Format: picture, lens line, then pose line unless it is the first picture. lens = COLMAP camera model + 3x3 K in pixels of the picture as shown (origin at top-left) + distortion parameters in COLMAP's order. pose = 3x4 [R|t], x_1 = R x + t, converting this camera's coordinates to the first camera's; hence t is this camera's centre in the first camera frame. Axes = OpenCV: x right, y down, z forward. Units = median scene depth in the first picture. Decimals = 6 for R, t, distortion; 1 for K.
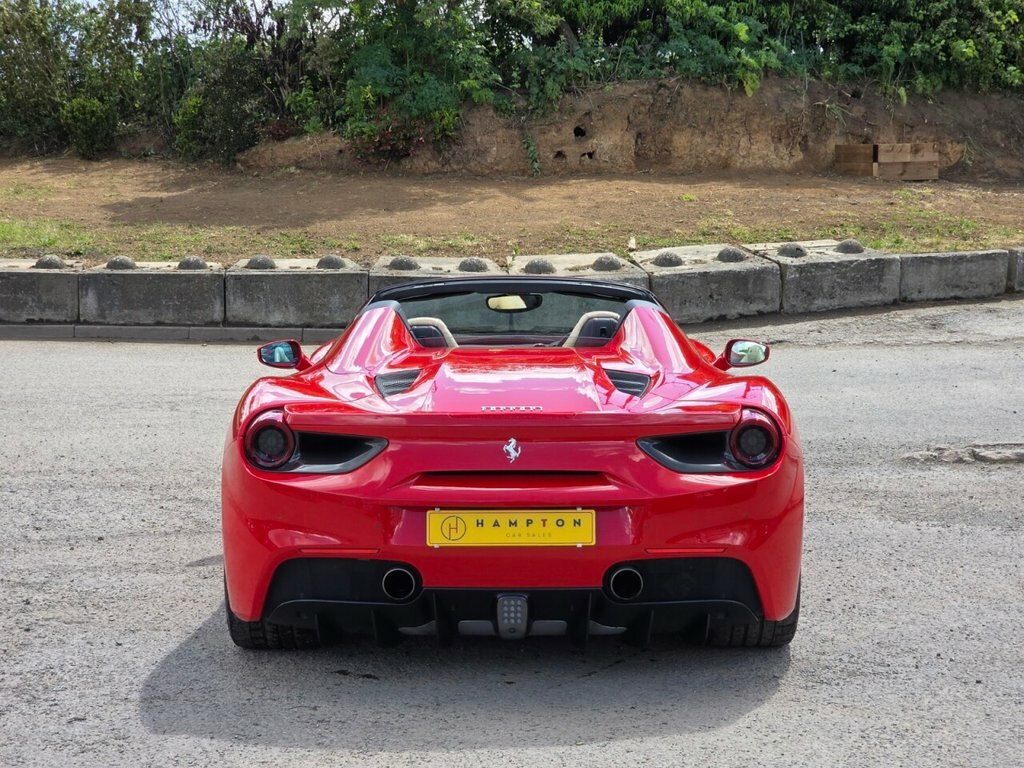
lens RADIAL K [[1951.7, 0, 511.7], [0, 1951.7, 360.1], [0, 0, 1]] dist [0.046778, 0.000000]
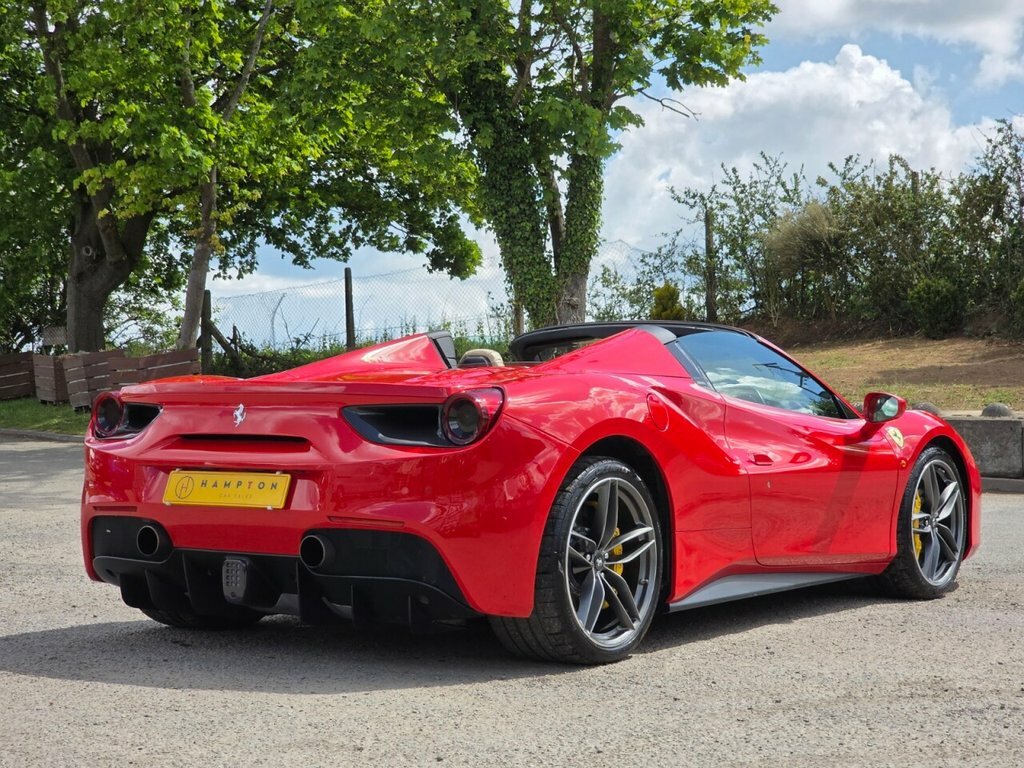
lens RADIAL K [[1951.7, 0, 549.7], [0, 1951.7, 410.9], [0, 0, 1]] dist [0.046778, 0.000000]
pose [[0.827670, 0.012685, -0.561072, 0.248406], [-0.070760, 0.994125, -0.081907, 0.040957], [0.556736, 0.107493, 0.823705, 0.088948]]
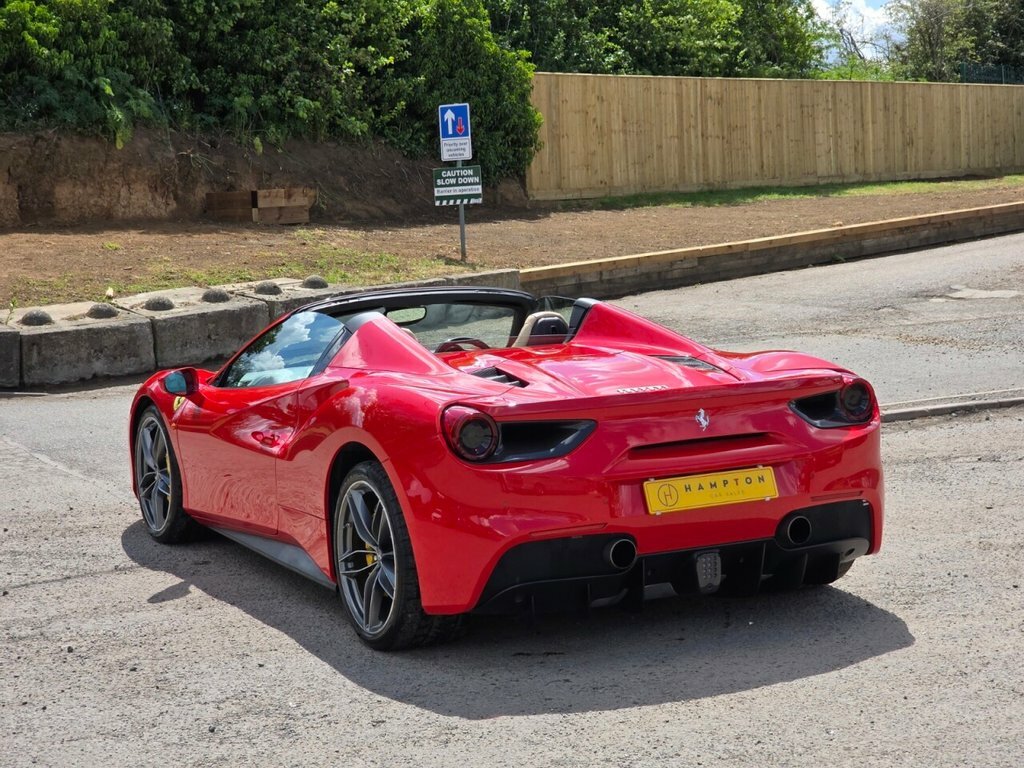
lens RADIAL K [[1951.7, 0, 503.7], [0, 1951.7, 345.9], [0, 0, 1]] dist [0.046778, 0.000000]
pose [[0.892340, -0.065536, 0.446581, -0.204965], [0.084150, 0.996211, -0.021952, 0.007061], [-0.443451, 0.057168, 0.894474, 0.025287]]
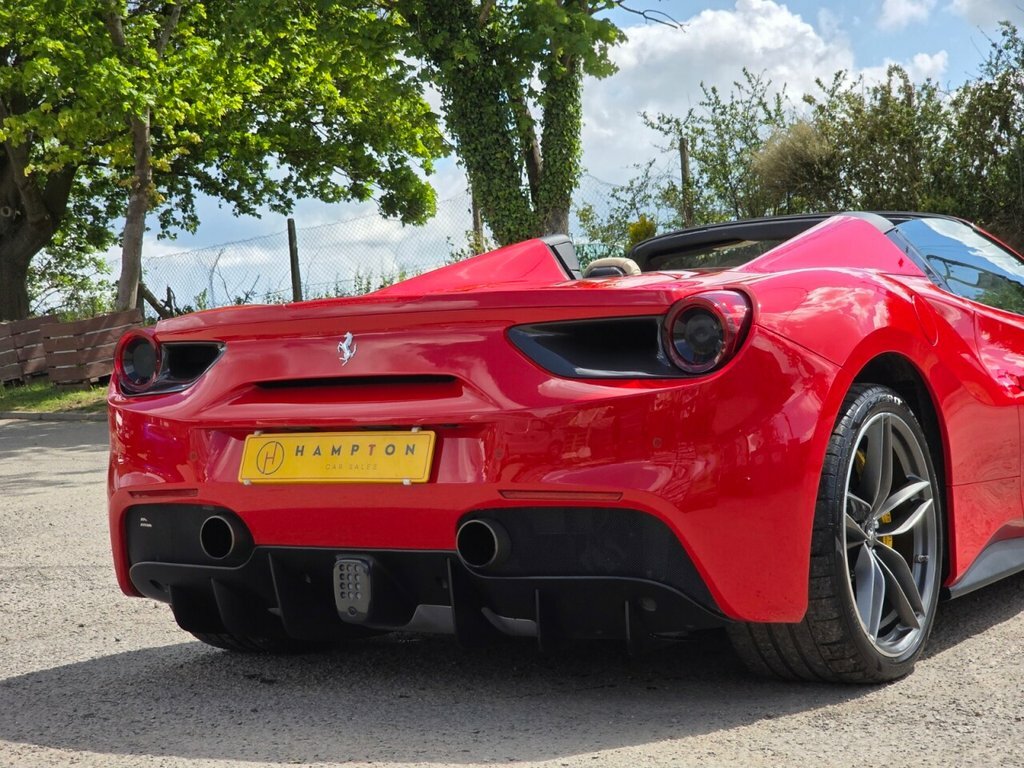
lens RADIAL K [[1951.7, 0, 553.9], [0, 1951.7, 407.3], [0, 0, 1]] dist [0.046778, 0.000000]
pose [[0.851848, -0.016625, -0.523525, 0.150524], [-0.019753, 0.997766, -0.063825, 0.038902], [0.523416, 0.064710, 0.849617, 0.158414]]
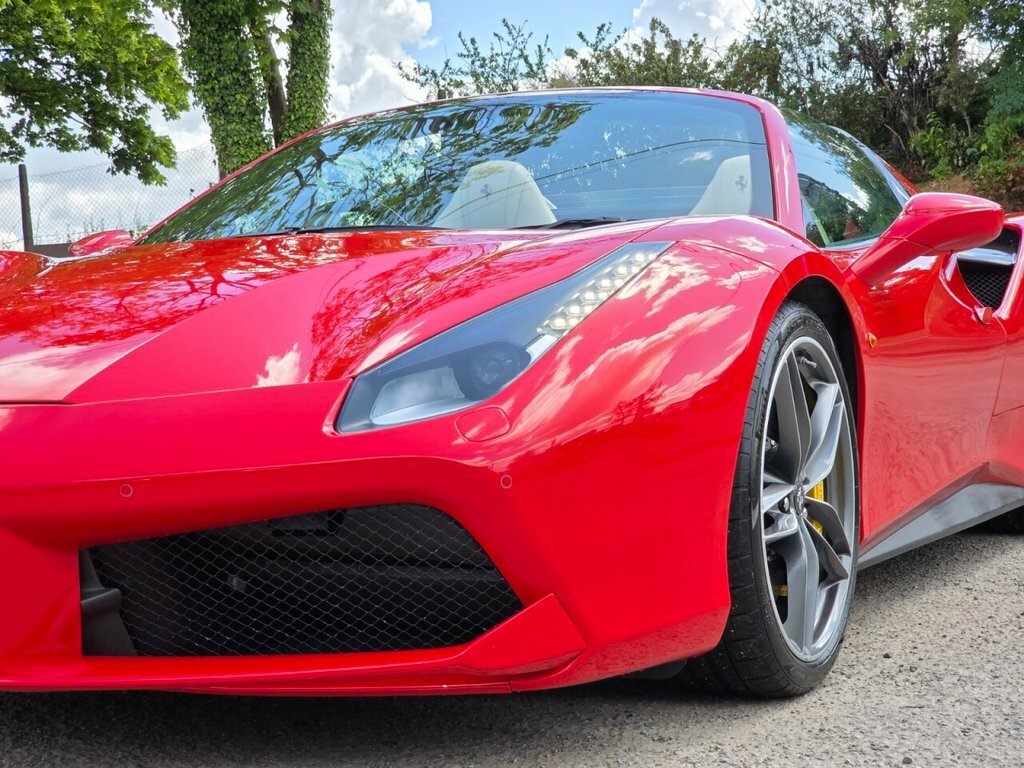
lens RADIAL K [[1951.7, 0, 516.4], [0, 1951.7, 381.7], [0, 0, 1]] dist [0.046778, 0.000000]
pose [[0.900310, -0.000539, -0.435250, 0.124791], [-0.030983, 0.997383, -0.065324, 0.038516], [0.434146, 0.072297, 0.897937, 0.226861]]
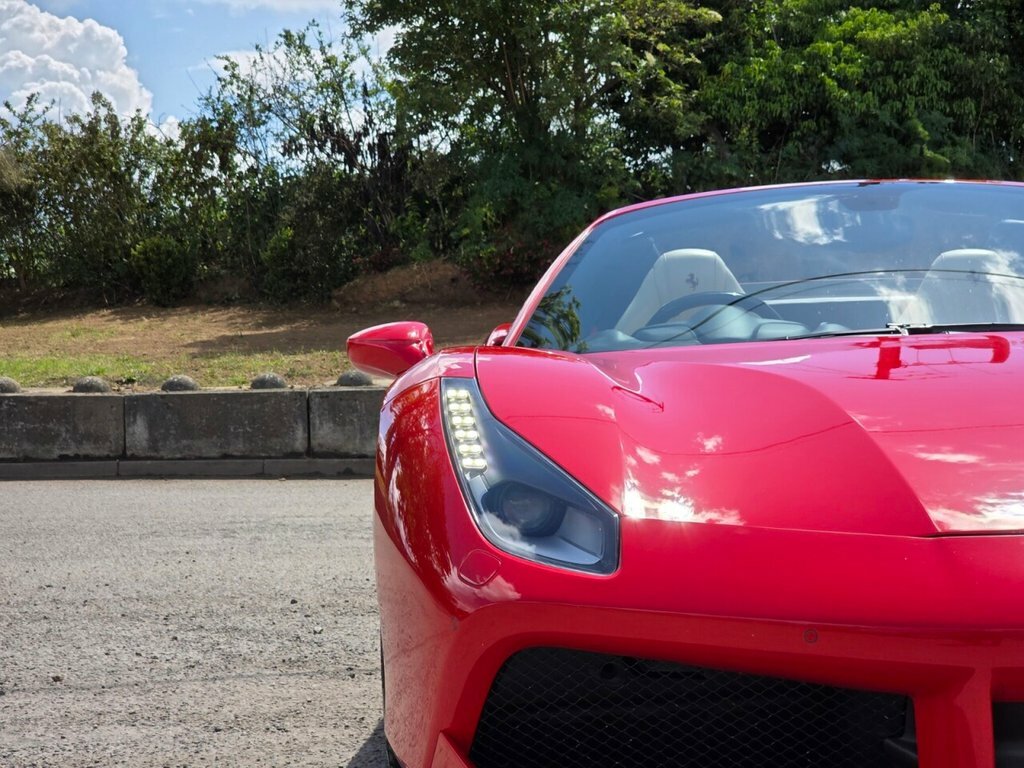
lens RADIAL K [[1951.7, 0, 518.3], [0, 1951.7, 379.7], [0, 0, 1]] dist [0.046778, 0.000000]
pose [[0.998117, -0.028137, -0.054496, -0.018202], [0.022180, 0.994013, -0.106986, 0.034166], [0.057180, 0.105576, 0.992766, 0.207053]]
